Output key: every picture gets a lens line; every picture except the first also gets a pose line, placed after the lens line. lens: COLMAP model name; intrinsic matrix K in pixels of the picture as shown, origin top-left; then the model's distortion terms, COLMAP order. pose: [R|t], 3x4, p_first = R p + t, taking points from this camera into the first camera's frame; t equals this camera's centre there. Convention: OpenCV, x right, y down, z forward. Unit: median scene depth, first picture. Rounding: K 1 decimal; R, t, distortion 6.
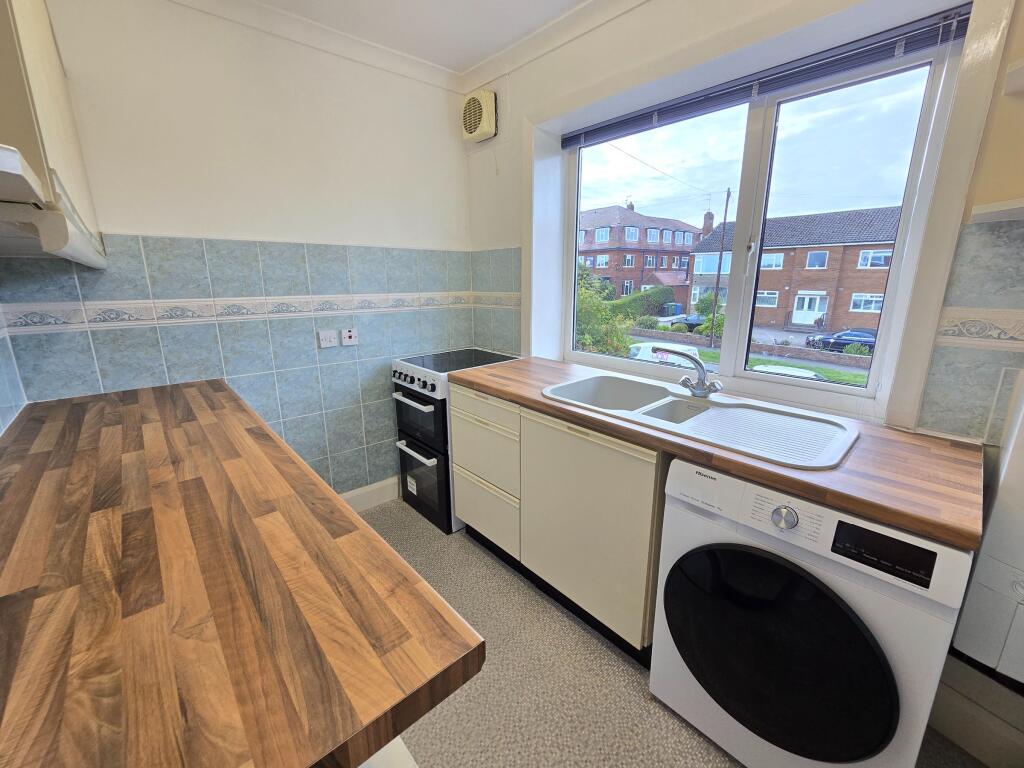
lens RADIAL K [[416.5, 0, 512.0], [0, 416.5, 384.0], [0, 0, 1]] dist [-0.011571, 0.000191]
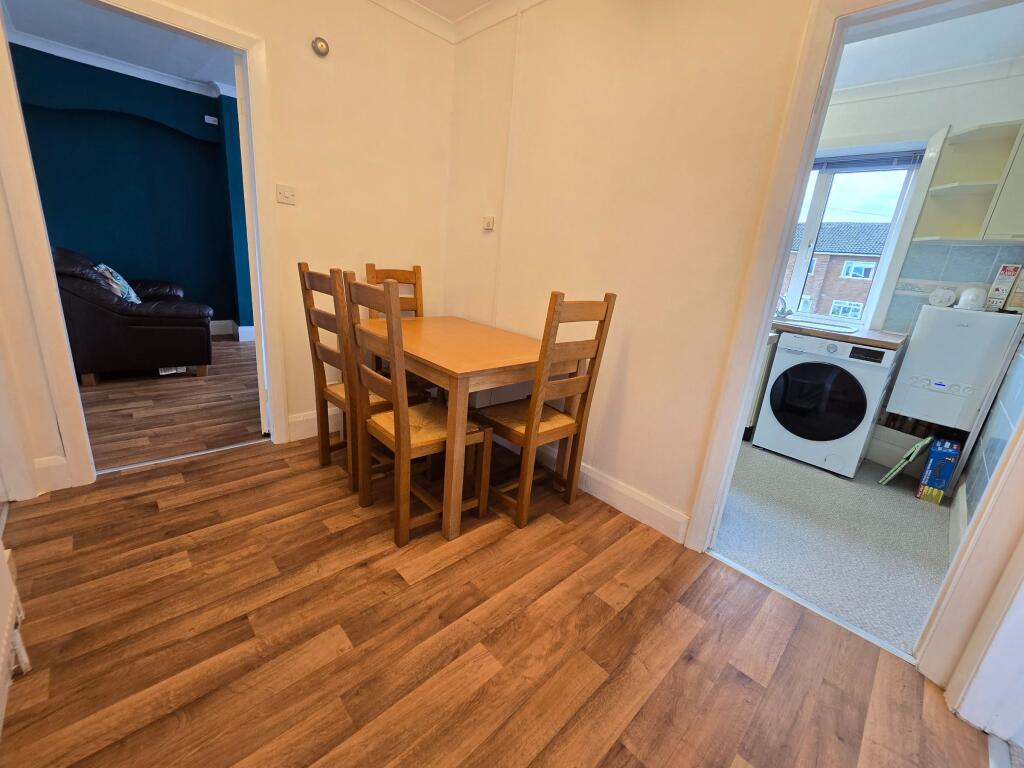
lens RADIAL K [[415.3, 0, 512.0], [0, 415.3, 384.0], [0, 0, 1]] dist [0.000244, 0.000070]
pose [[0.996075, 0.073261, 0.049683, -0.353131], [-0.075270, 0.996367, 0.039850, 0.139241], [-0.046583, -0.043433, 0.997970, -0.371707]]
